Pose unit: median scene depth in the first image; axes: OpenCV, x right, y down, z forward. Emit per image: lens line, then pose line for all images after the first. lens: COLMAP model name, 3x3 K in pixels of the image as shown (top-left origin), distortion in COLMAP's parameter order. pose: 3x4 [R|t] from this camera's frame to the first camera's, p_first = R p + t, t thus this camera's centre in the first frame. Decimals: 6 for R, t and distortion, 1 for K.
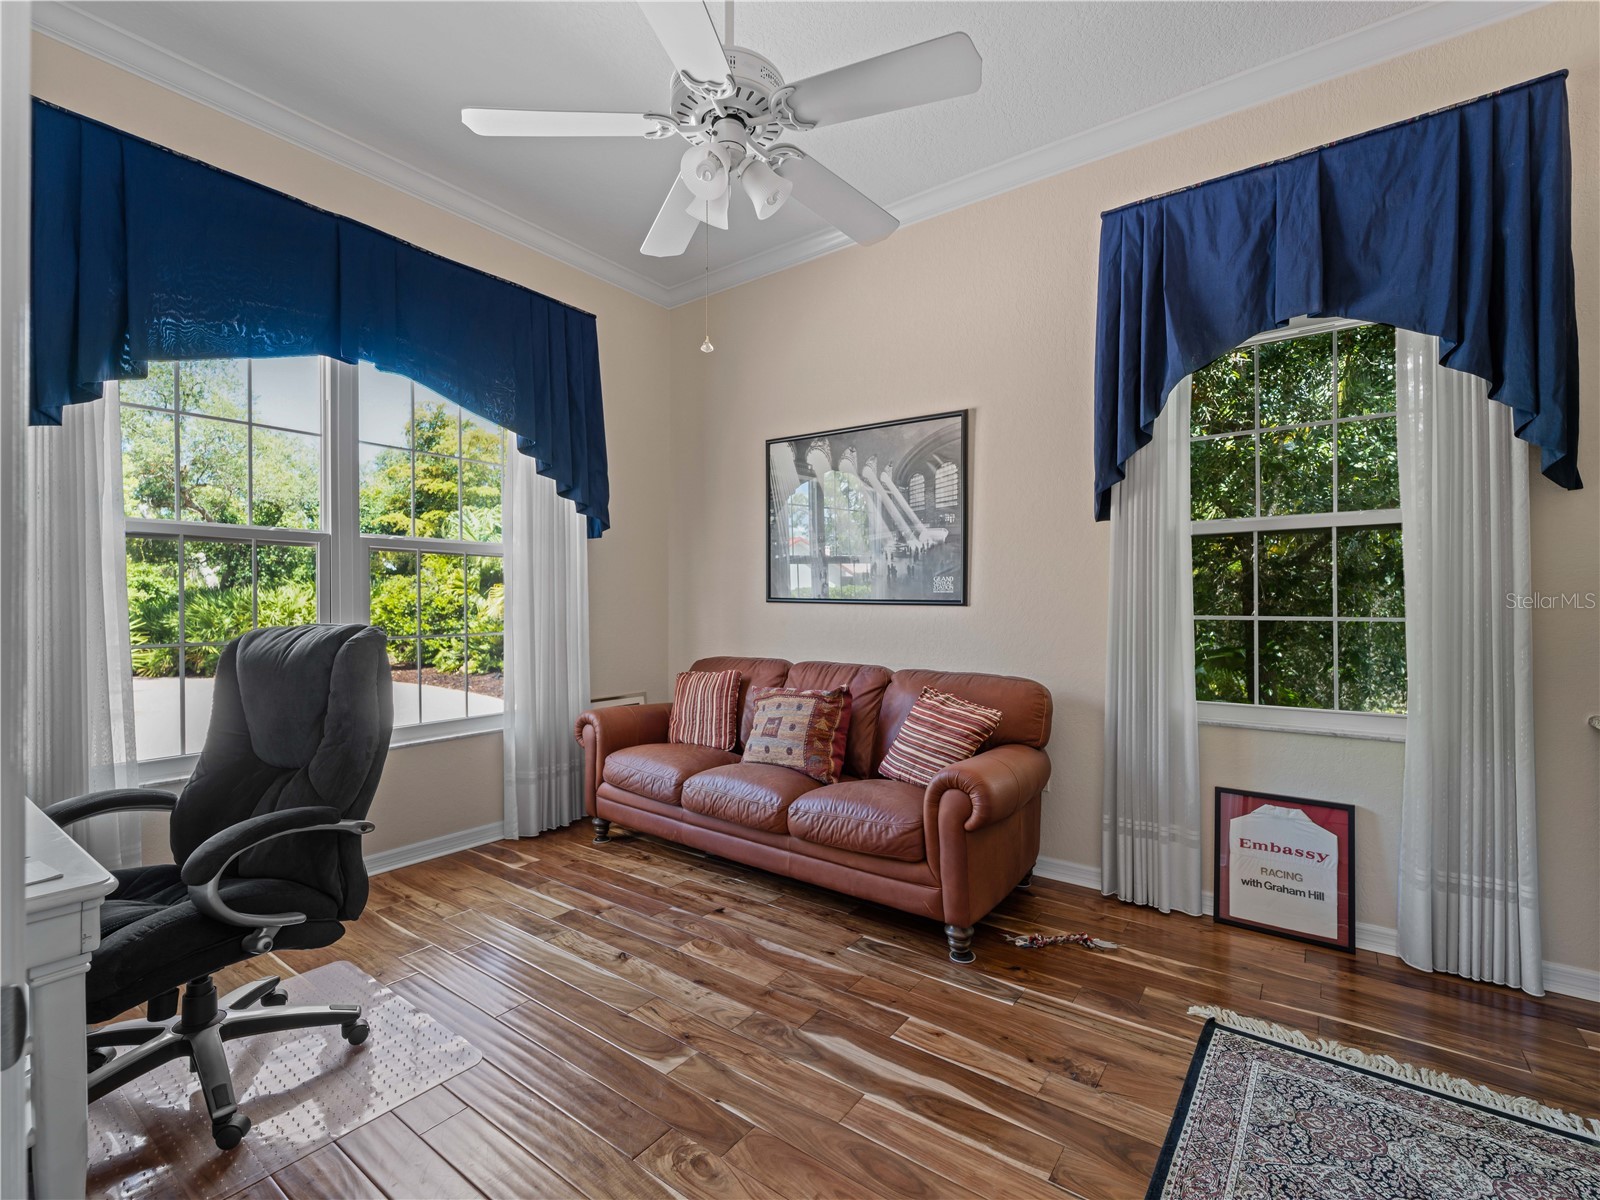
lens RADIAL K [[727.1, 0, 792.1], [0, 727.1, 596.2], [0, 0, 1]] dist [-0.001041, -0.000750]
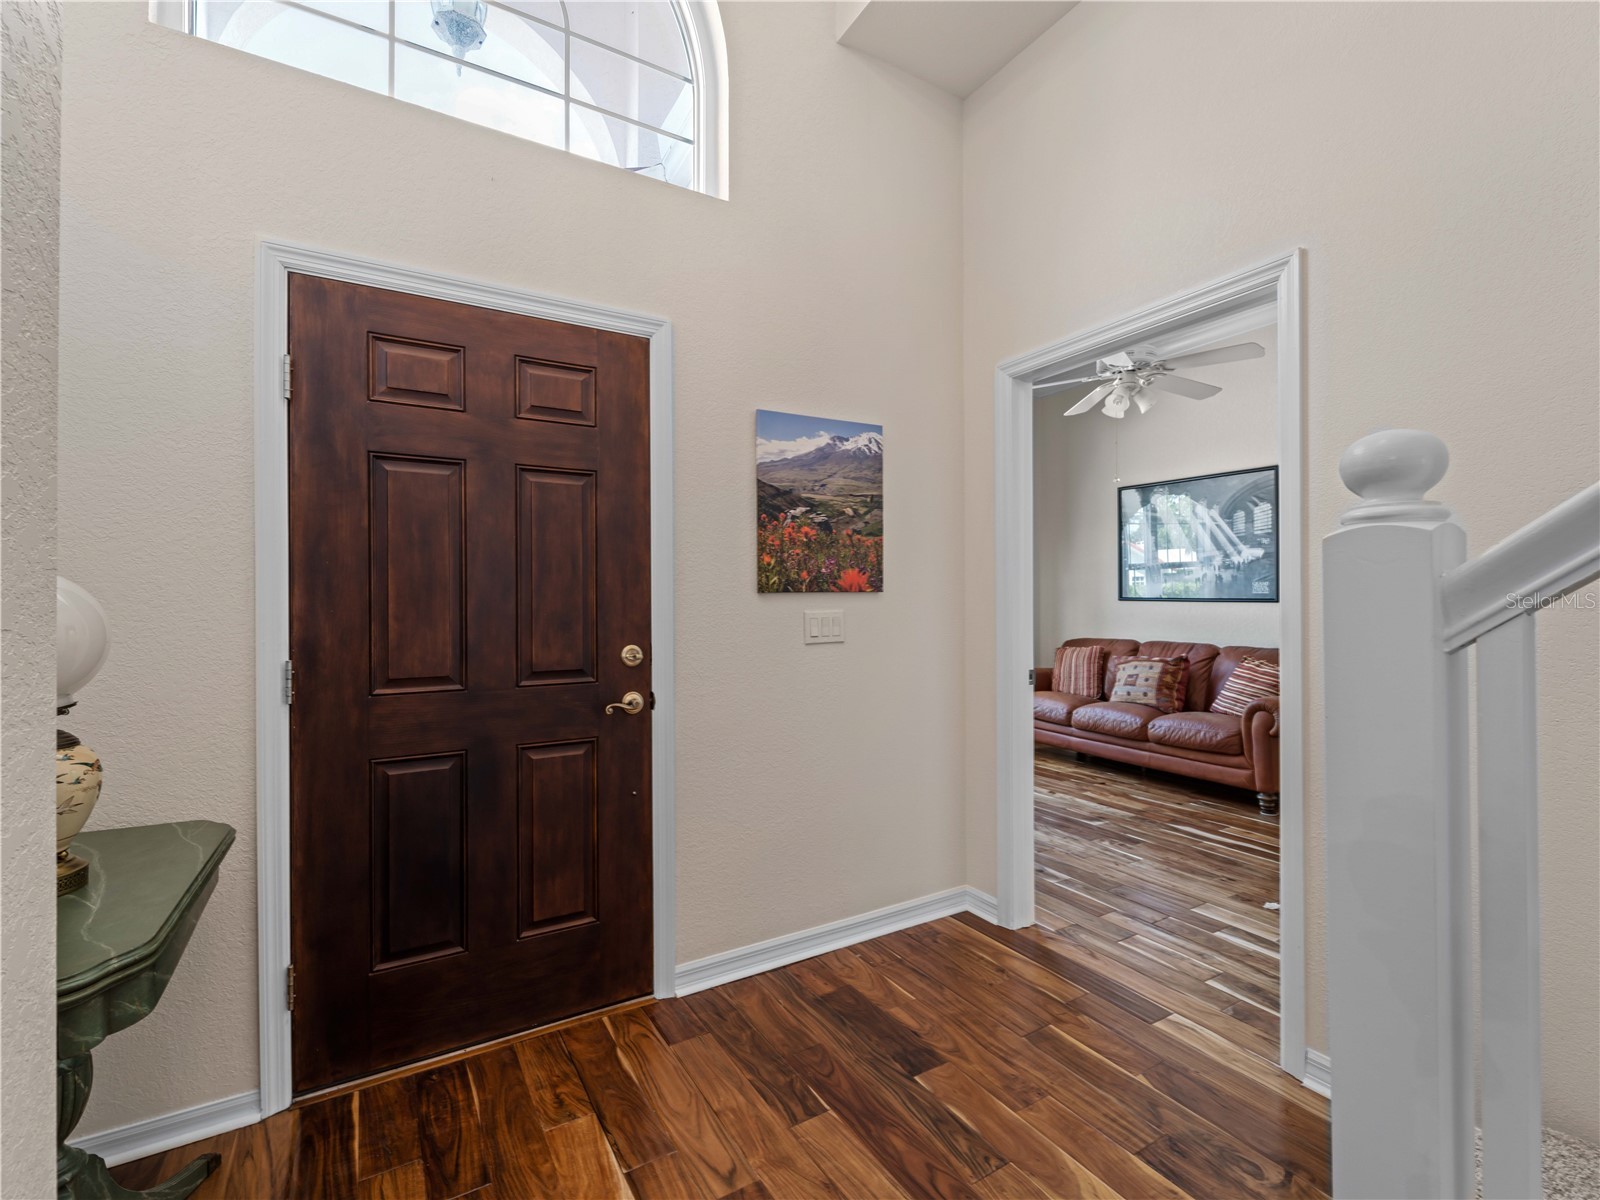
lens RADIAL K [[727.1, 0, 792.1], [0, 727.1, 596.2], [0, 0, 1]] dist [-0.001041, -0.000750]
pose [[0.921780, -0.005465, -0.387676, -0.093413], [0.004892, 0.999985, -0.002464, 0.000022], [0.387683, 0.000375, 0.921793, -0.722840]]
